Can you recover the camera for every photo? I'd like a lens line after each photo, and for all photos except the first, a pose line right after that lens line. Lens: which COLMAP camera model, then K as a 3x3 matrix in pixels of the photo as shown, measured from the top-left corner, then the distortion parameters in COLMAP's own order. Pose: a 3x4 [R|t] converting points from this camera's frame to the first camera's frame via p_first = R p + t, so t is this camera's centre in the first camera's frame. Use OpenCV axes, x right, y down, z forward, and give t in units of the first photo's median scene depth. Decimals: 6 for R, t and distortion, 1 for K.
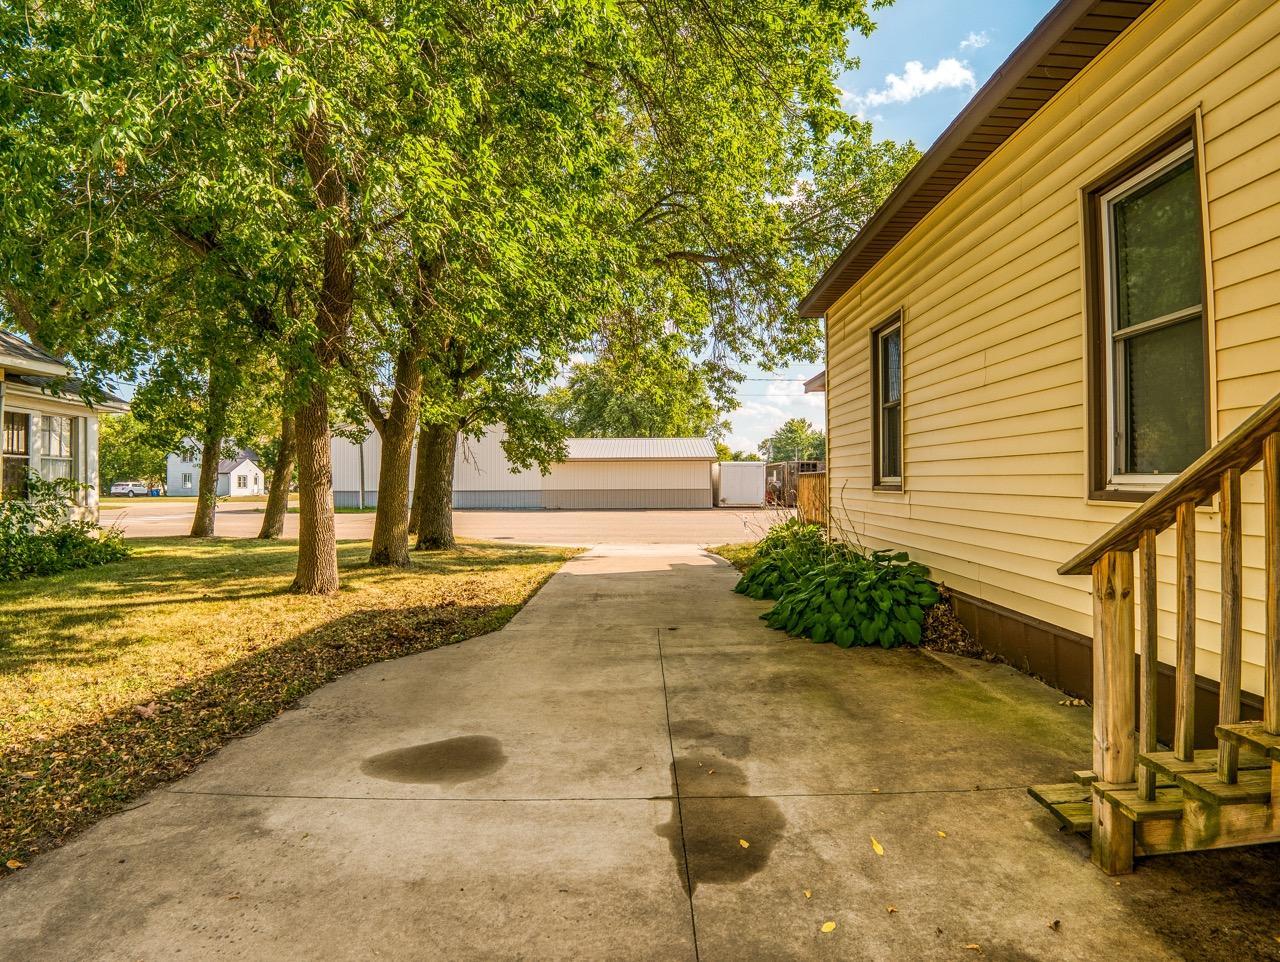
lens RADIAL K [[615.0, 0, 644.6], [0, 615.0, 484.1], [0, 0, 1]] dist [-0.030634, -0.000552]
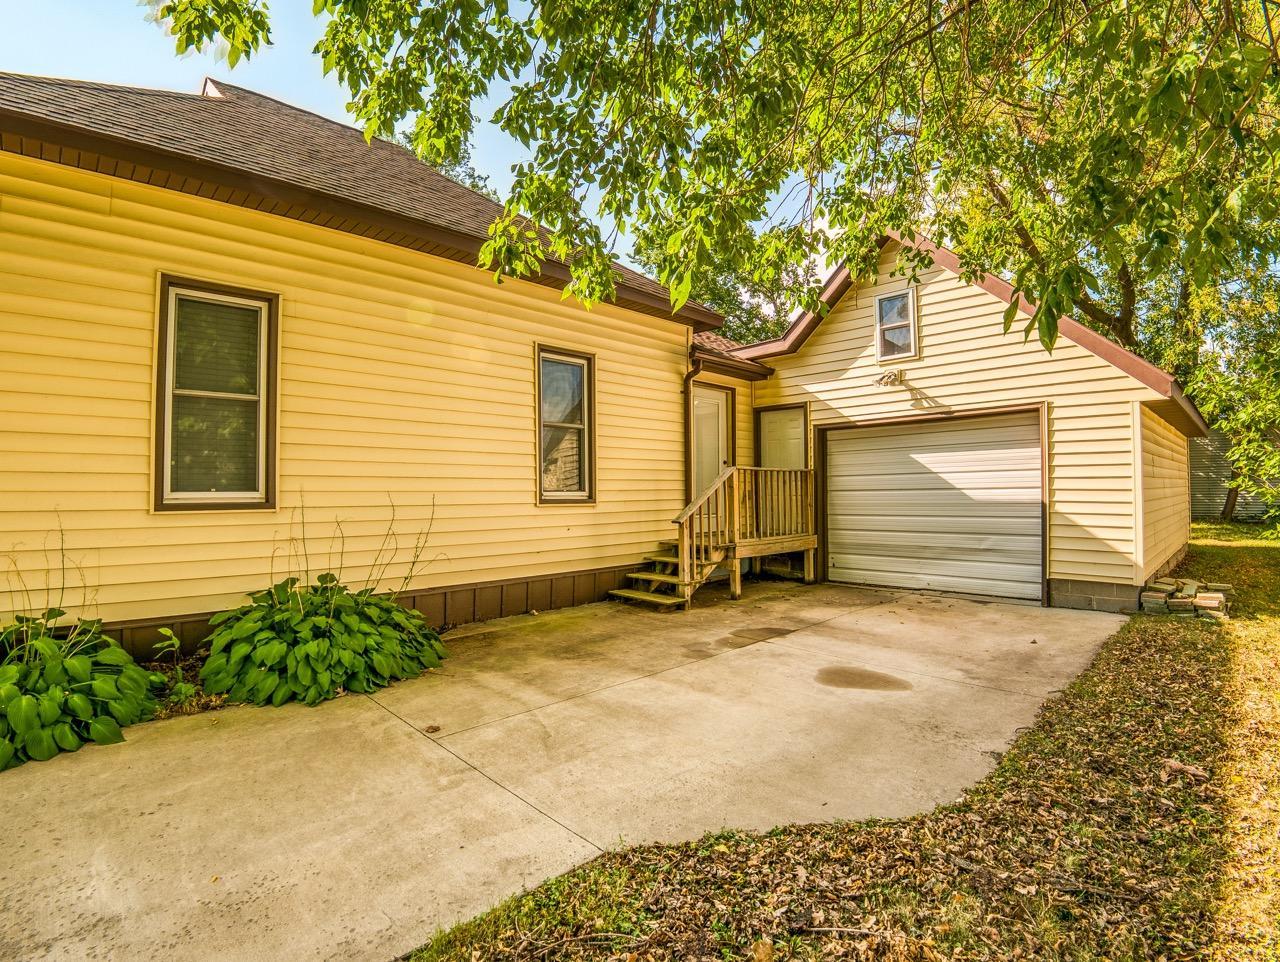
lens RADIAL K [[639.2, 0, 641.2], [0, 639.2, 471.8], [0, 0, 1]] dist [-0.059017, -0.002468]
pose [[-0.695020, 0.035082, 0.718134, -0.727139], [0.019439, 0.999361, -0.030007, -0.004637], [-0.718727, -0.006896, -0.695258, 1.644350]]
